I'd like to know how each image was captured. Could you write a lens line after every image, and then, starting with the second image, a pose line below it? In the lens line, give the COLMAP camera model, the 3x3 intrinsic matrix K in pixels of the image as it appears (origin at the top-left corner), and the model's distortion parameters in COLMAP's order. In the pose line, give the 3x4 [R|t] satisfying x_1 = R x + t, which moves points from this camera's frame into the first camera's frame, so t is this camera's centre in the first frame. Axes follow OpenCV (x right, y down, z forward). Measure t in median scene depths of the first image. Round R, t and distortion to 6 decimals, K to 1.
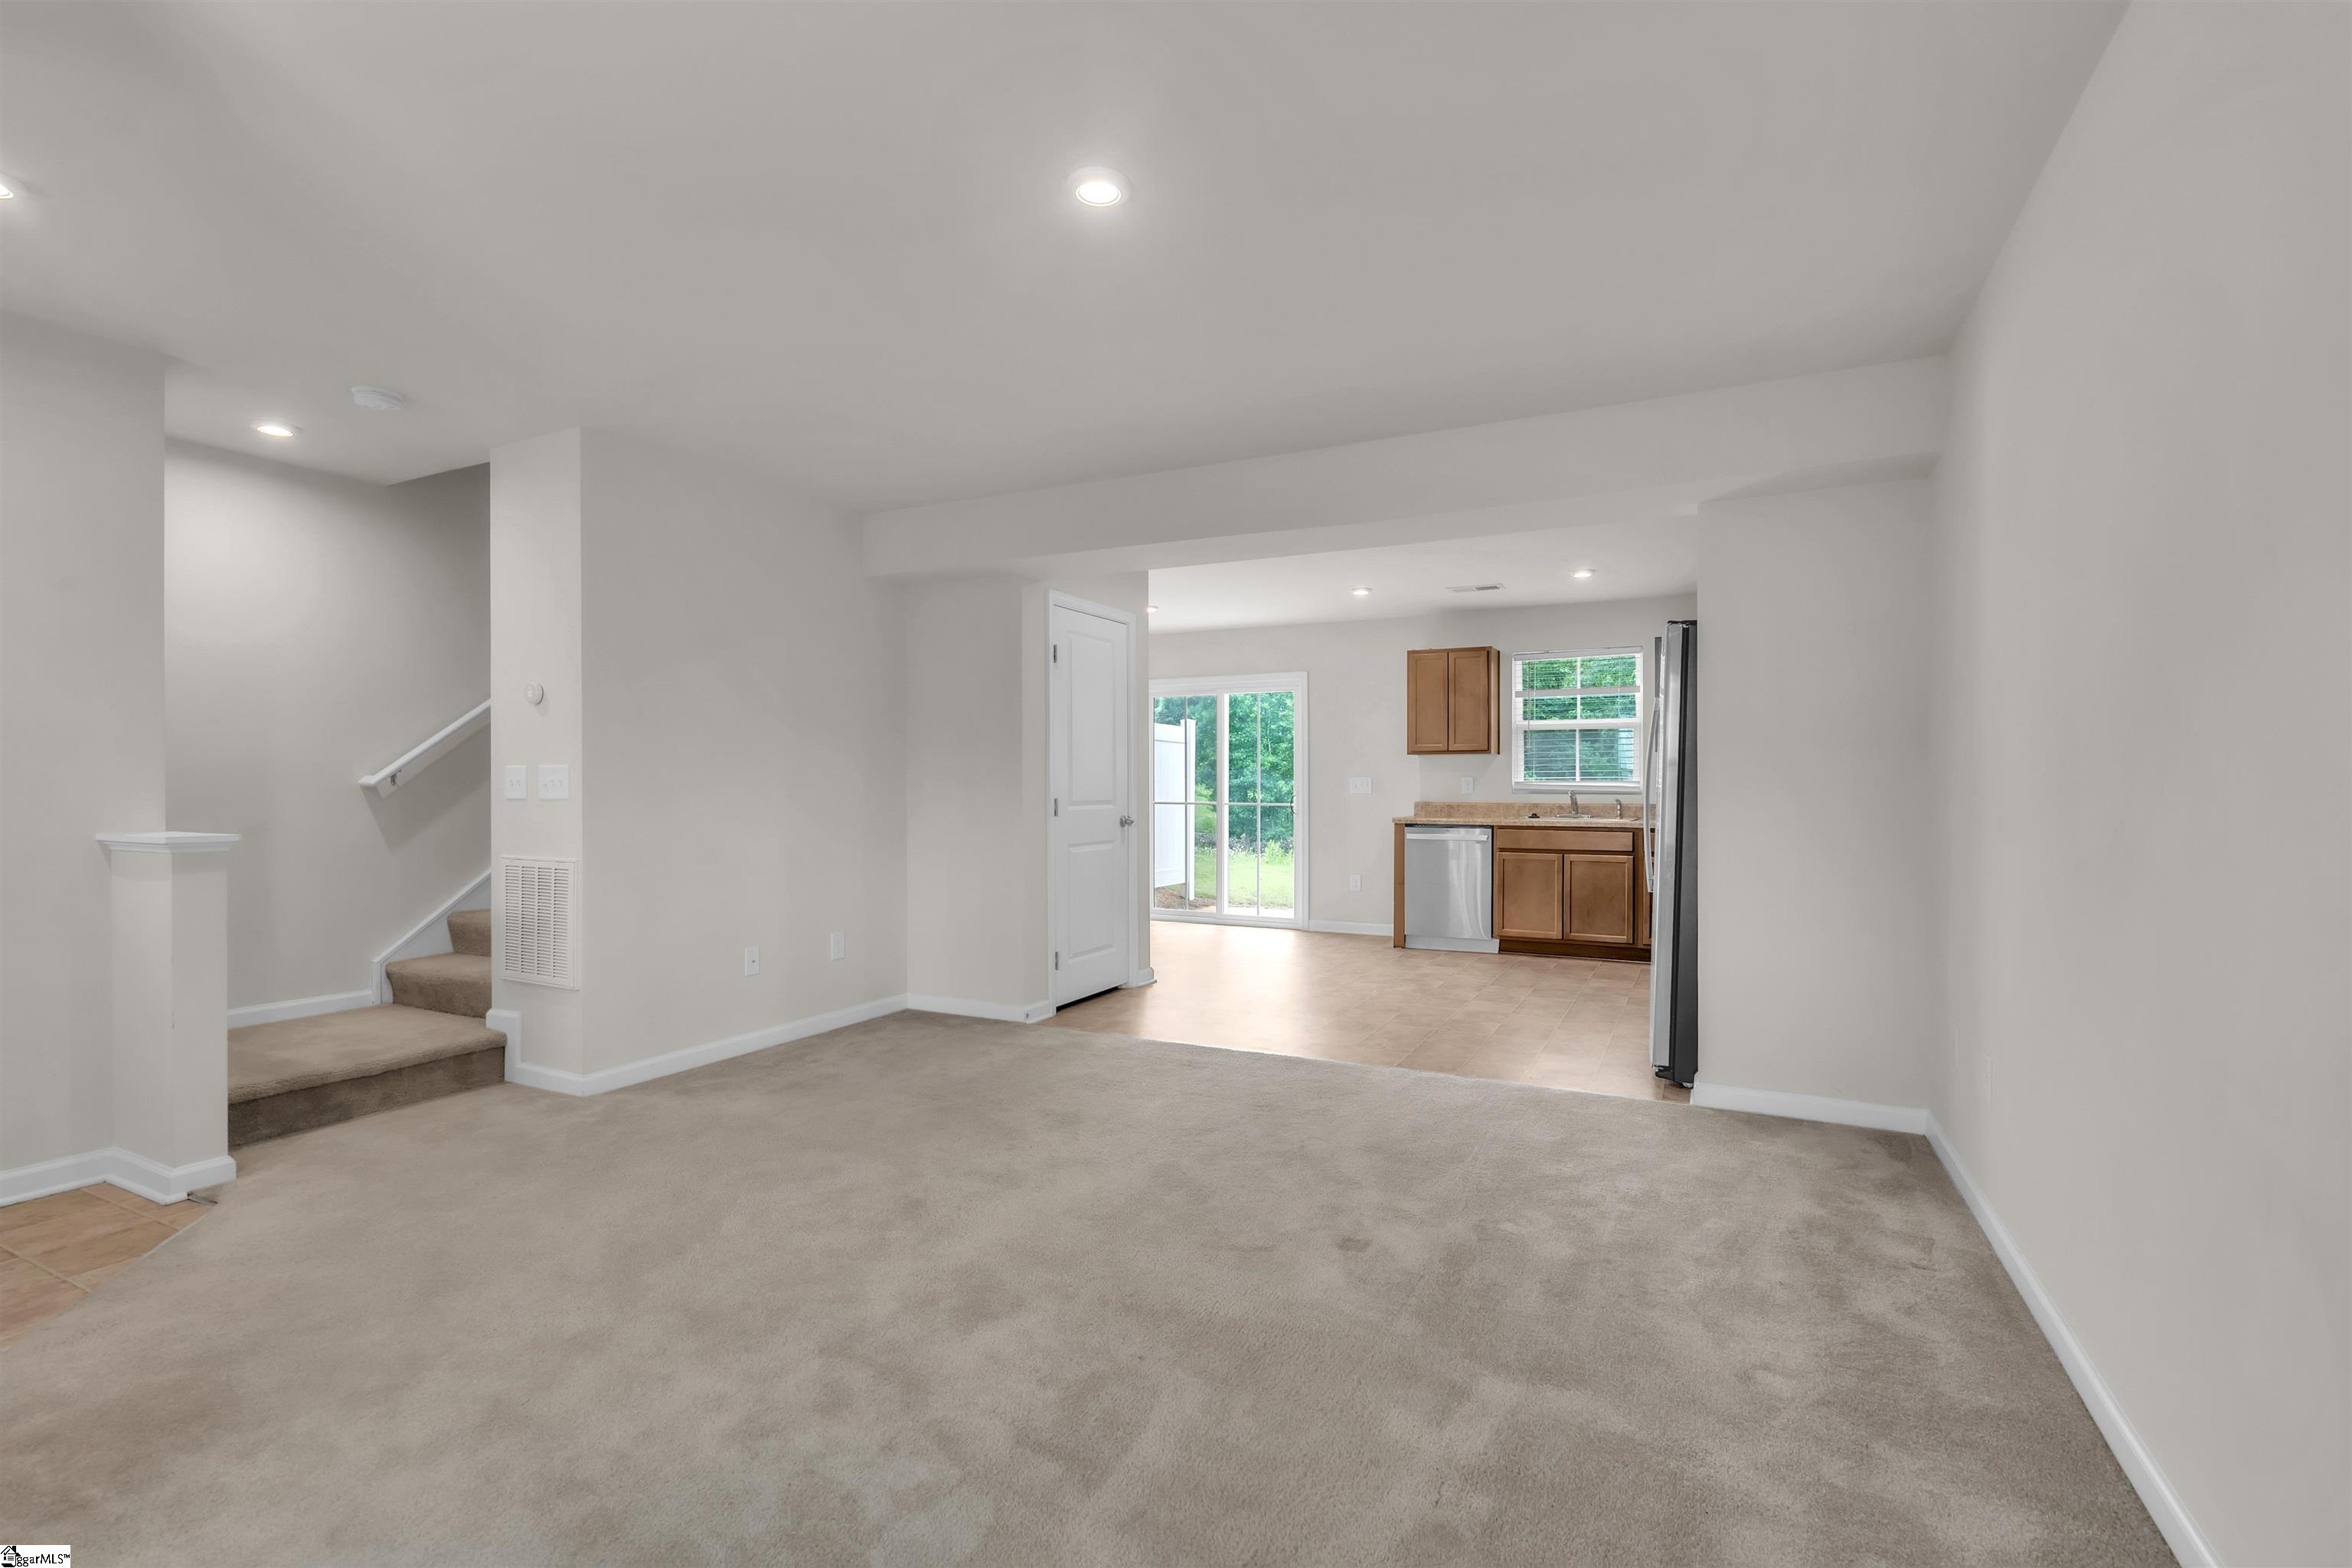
lens RADIAL K [[1082.6, 0, 1175.6], [0, 1082.6, 792.6], [0, 0, 1]] dist [-0.005167, 0.003798]
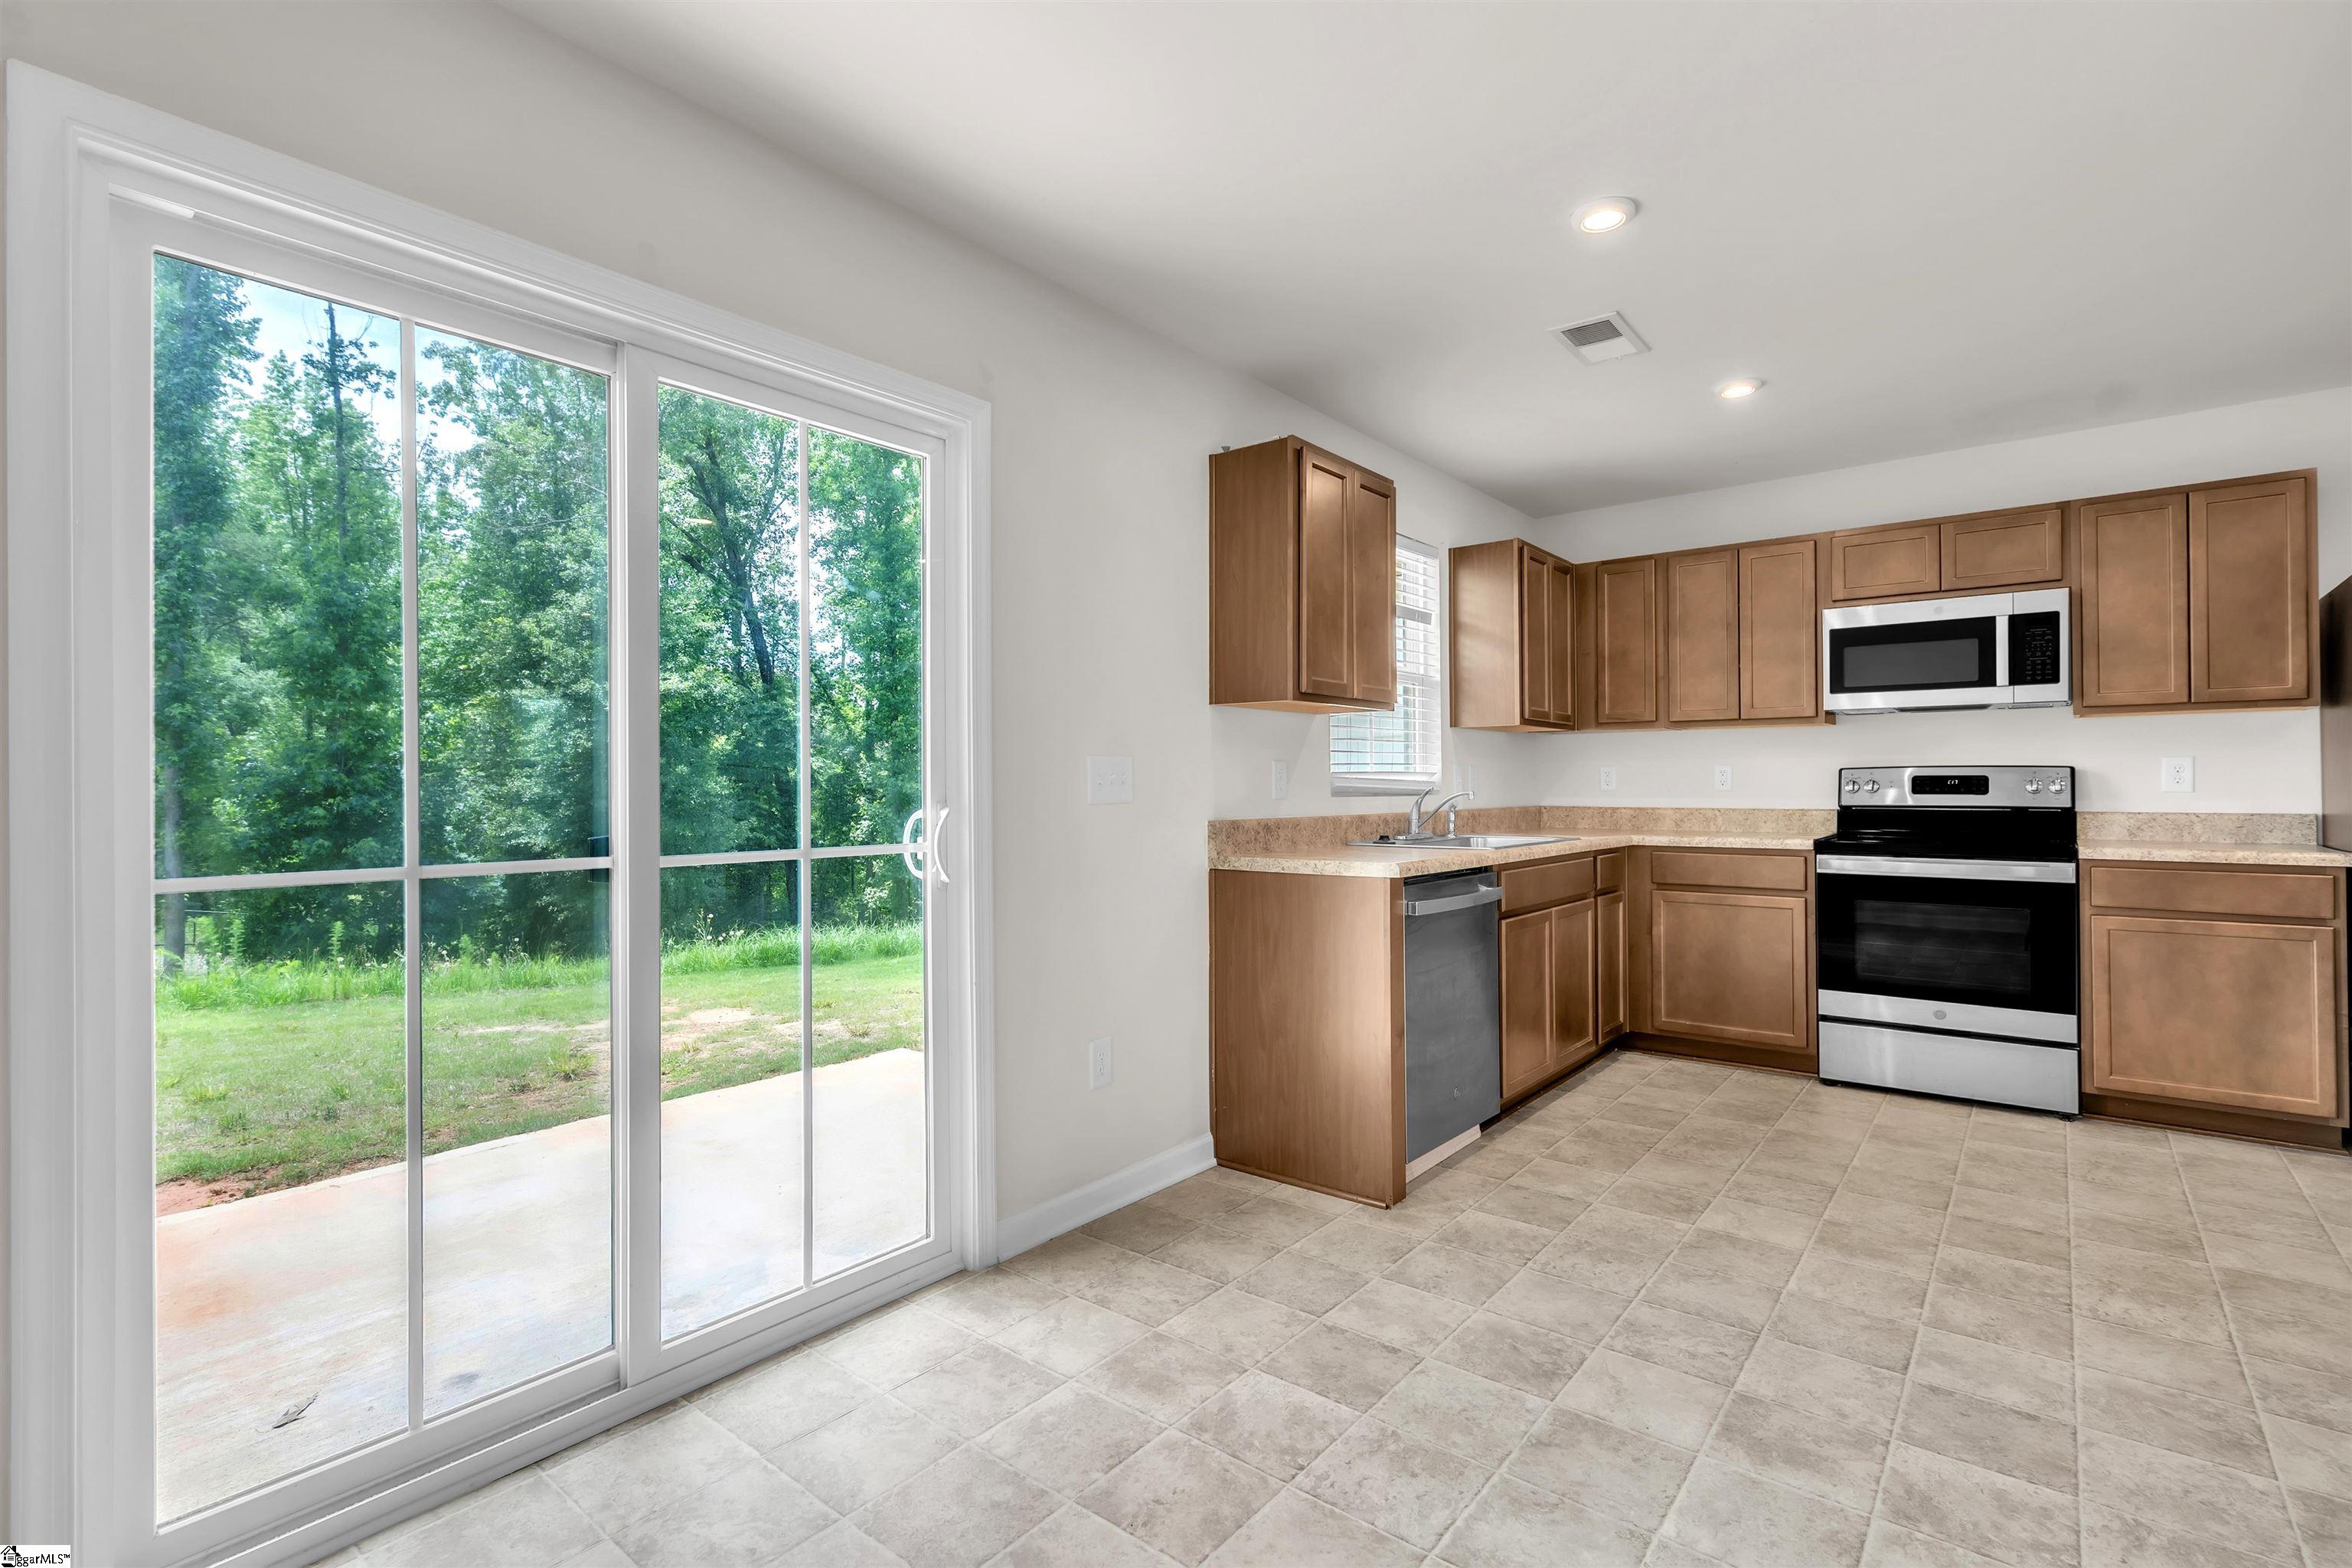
lens RADIAL K [[1082.6, 0, 1180.5], [0, 1082.6, 778.1], [0, 0, 1]] dist [-0.005167, 0.003798]
pose [[0.204896, 0.005854, 0.978766, -0.312496], [0.011287, 0.999901, -0.008343, -0.006548], [-0.978719, 0.012757, 0.204810, 1.702305]]
